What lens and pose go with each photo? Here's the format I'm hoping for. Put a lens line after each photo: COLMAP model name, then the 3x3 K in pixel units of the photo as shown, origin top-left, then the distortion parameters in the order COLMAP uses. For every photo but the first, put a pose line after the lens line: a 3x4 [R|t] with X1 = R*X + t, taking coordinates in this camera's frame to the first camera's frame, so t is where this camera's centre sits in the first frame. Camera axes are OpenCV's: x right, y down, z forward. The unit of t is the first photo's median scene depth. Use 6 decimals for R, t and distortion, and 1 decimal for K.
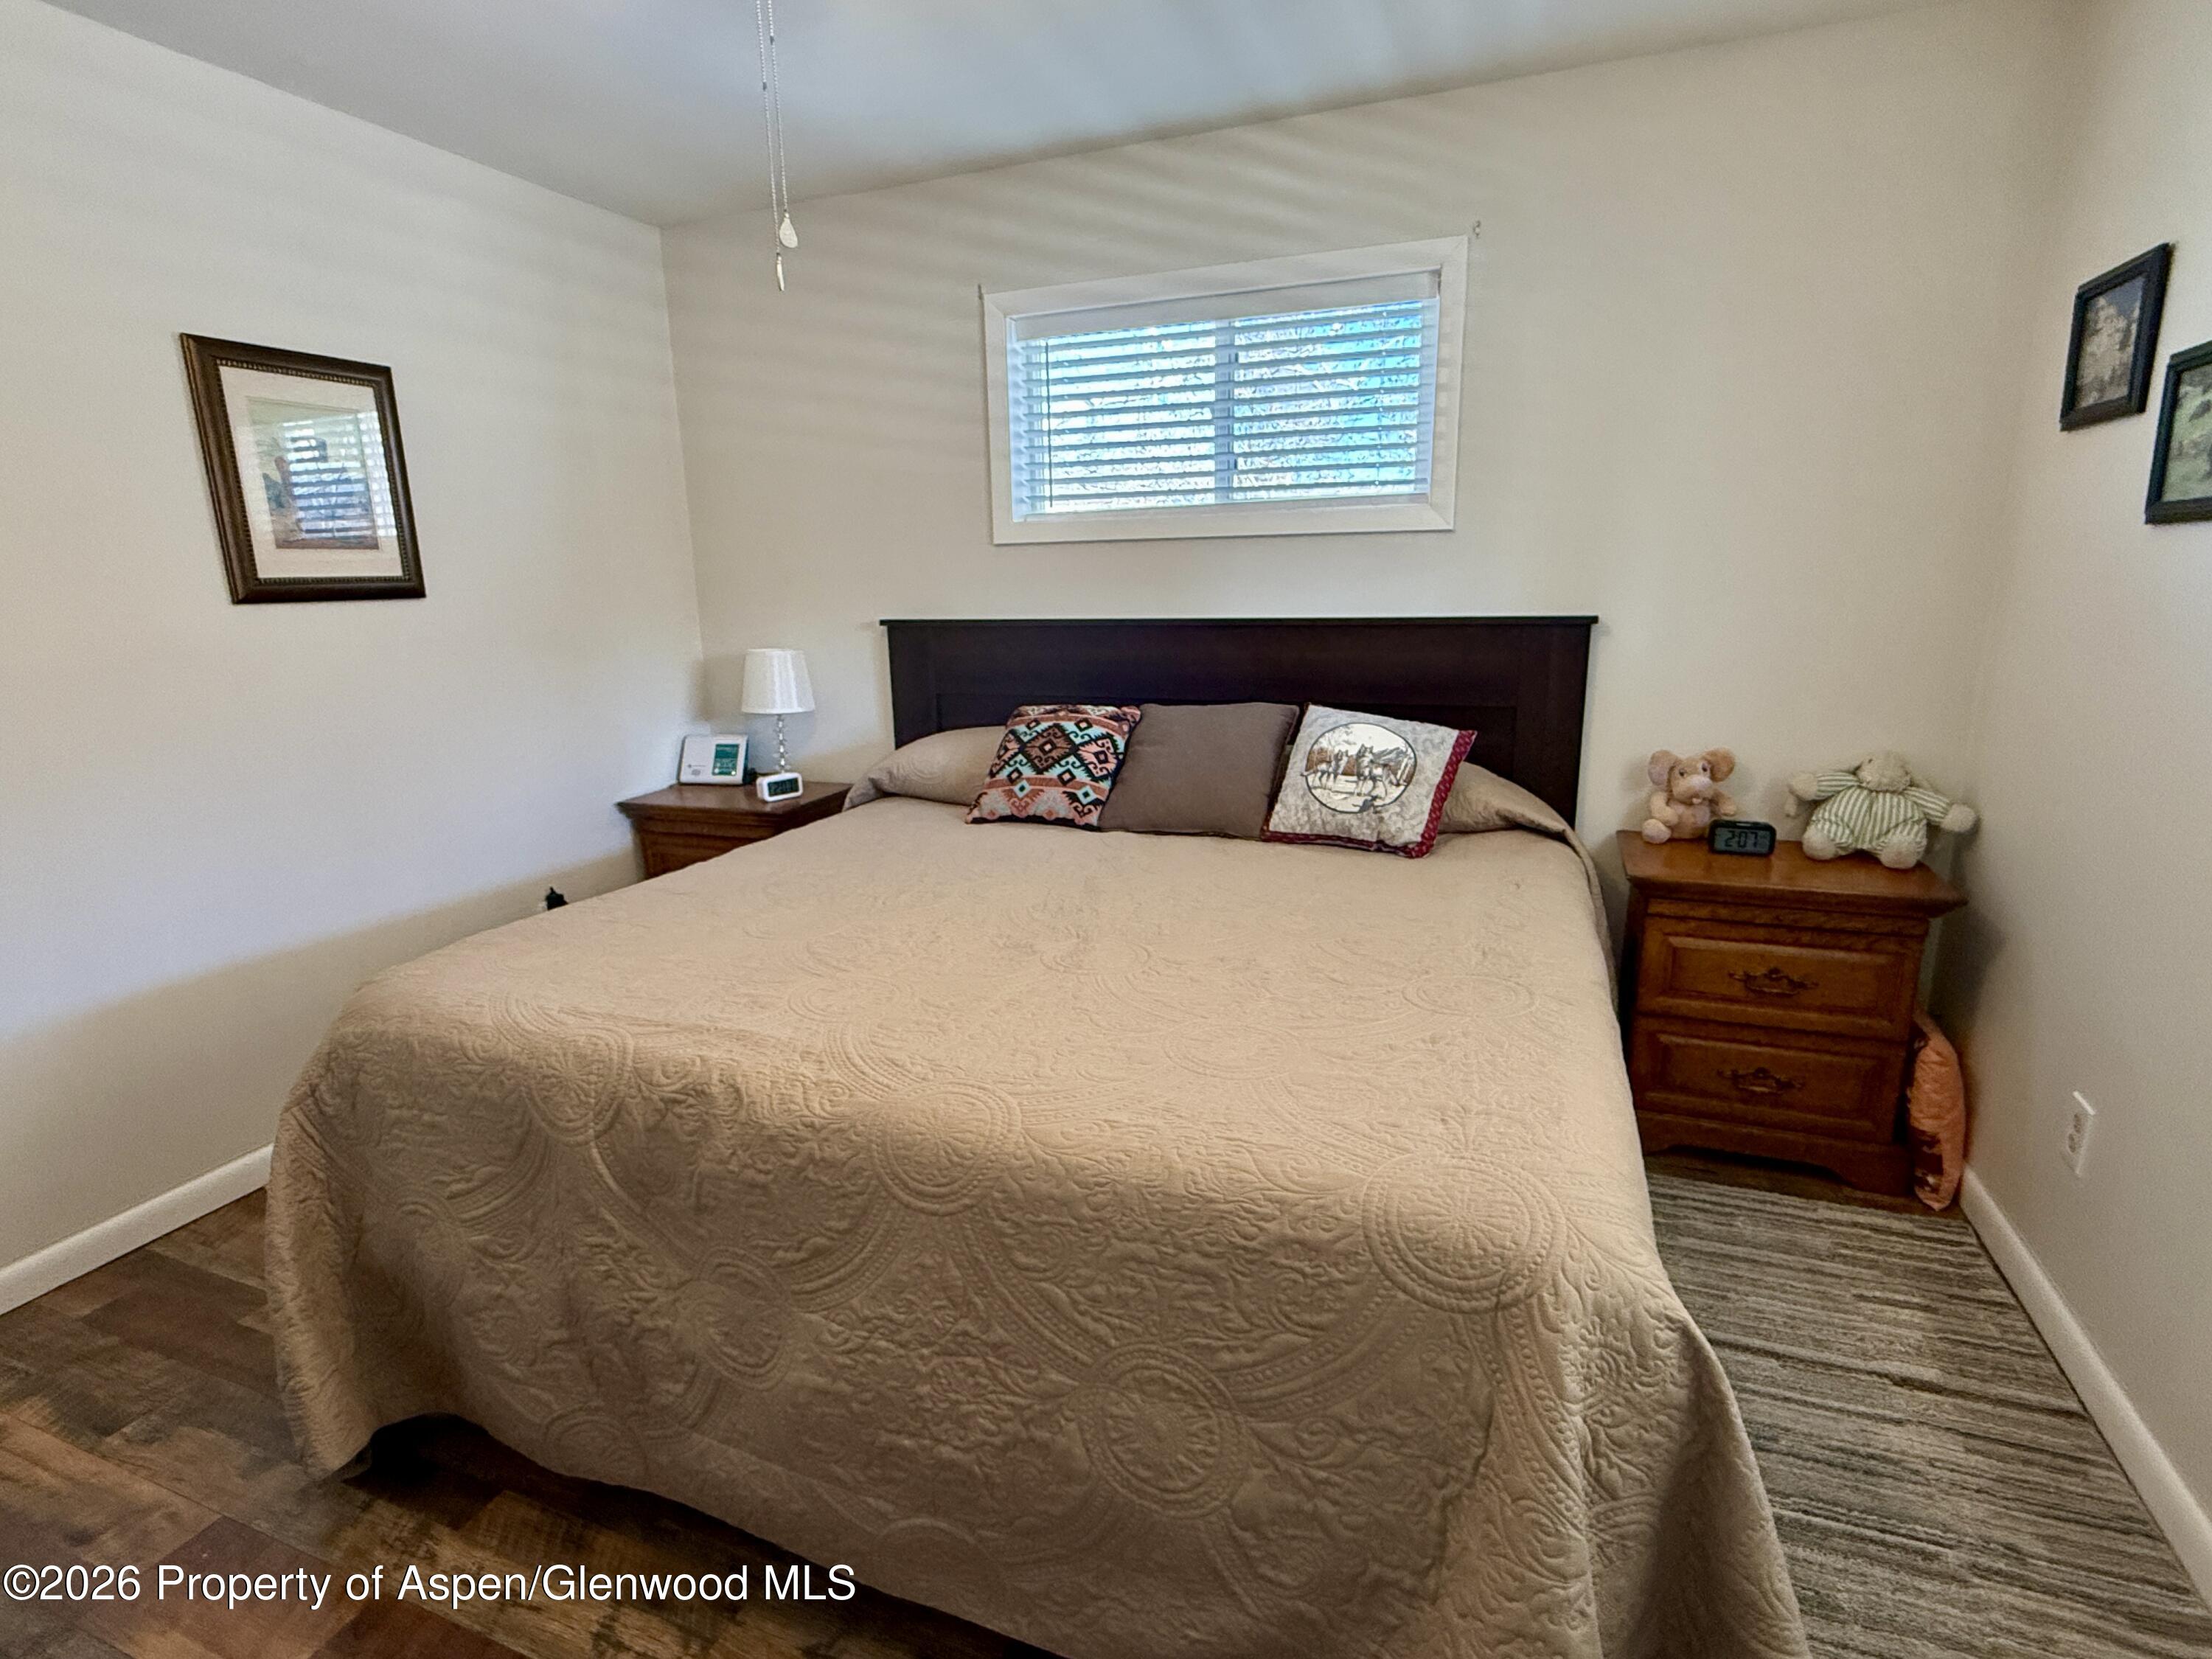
lens RADIAL K [[1082.4, 0, 1106.0], [0, 1082.4, 829.5], [0, 0, 1]] dist [-0.005177, 0.001095]
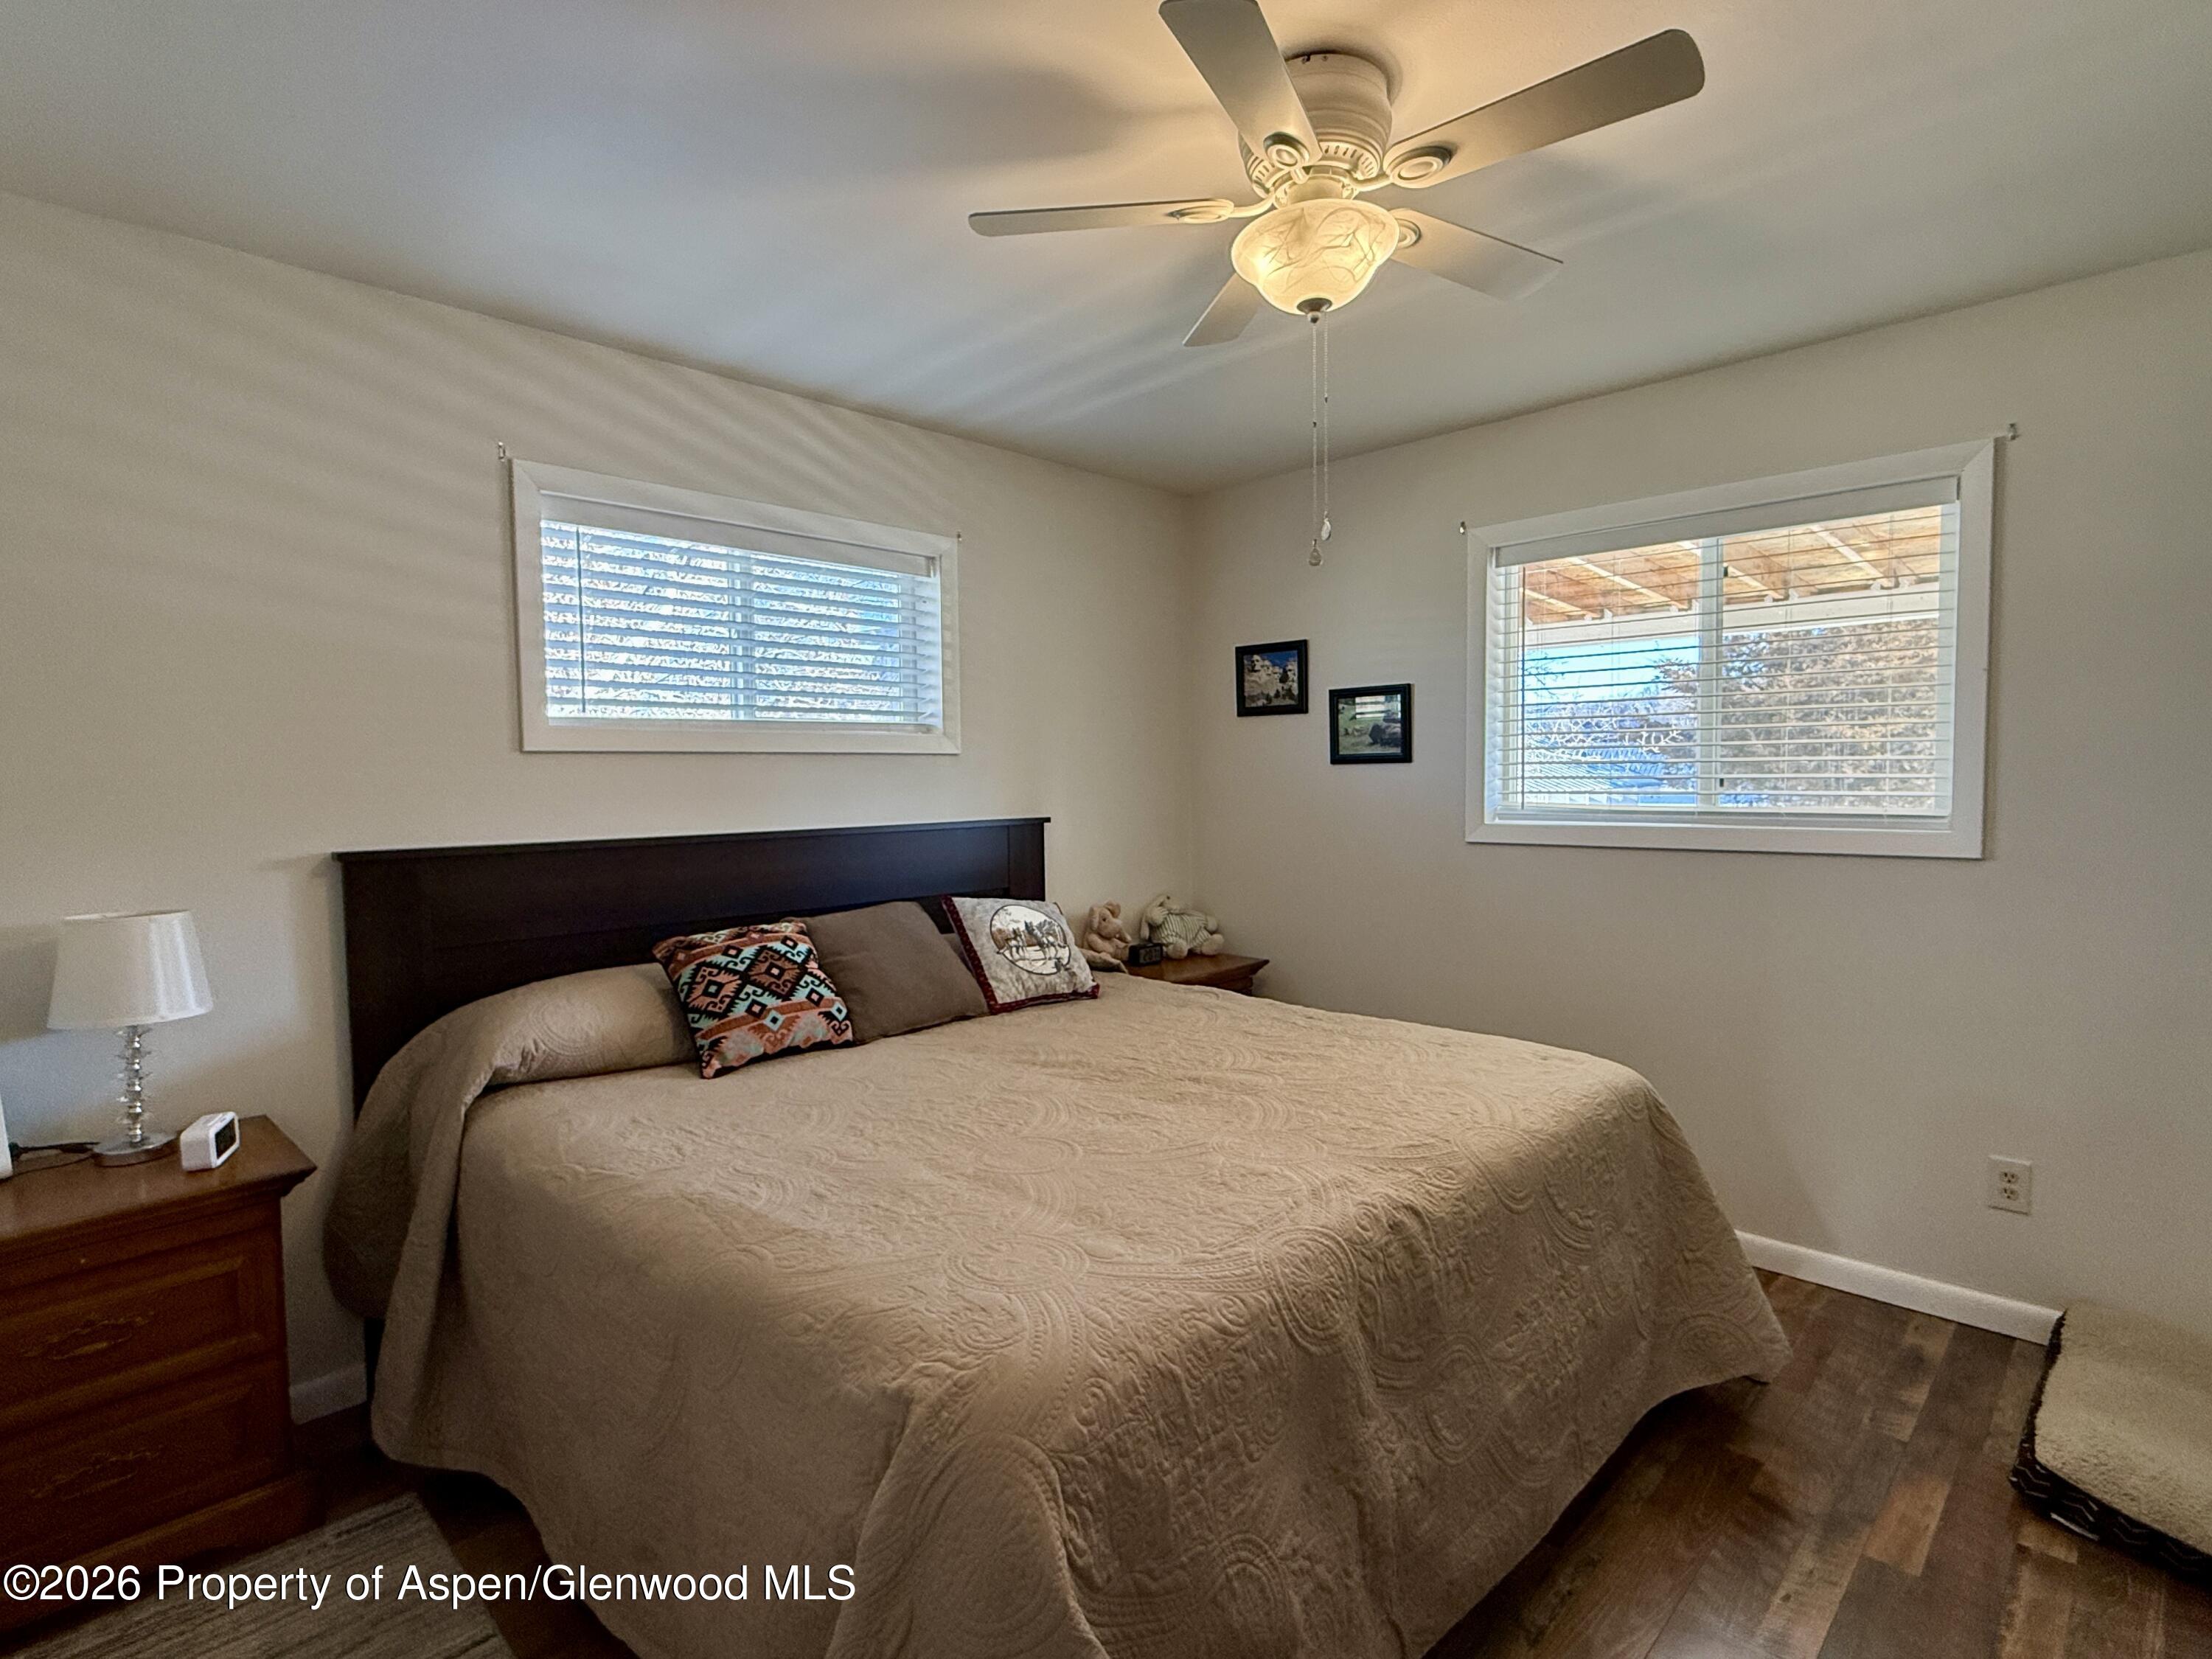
lens RADIAL K [[1082.4, 0, 1106.0], [0, 1082.4, 829.5], [0, 0, 1]] dist [-0.005177, 0.001095]
pose [[0.407756, -0.034941, 0.912422, -0.788755], [0.210821, 0.975870, -0.056844, -0.084336], [-0.888420, 0.215537, 0.405283, 0.362905]]
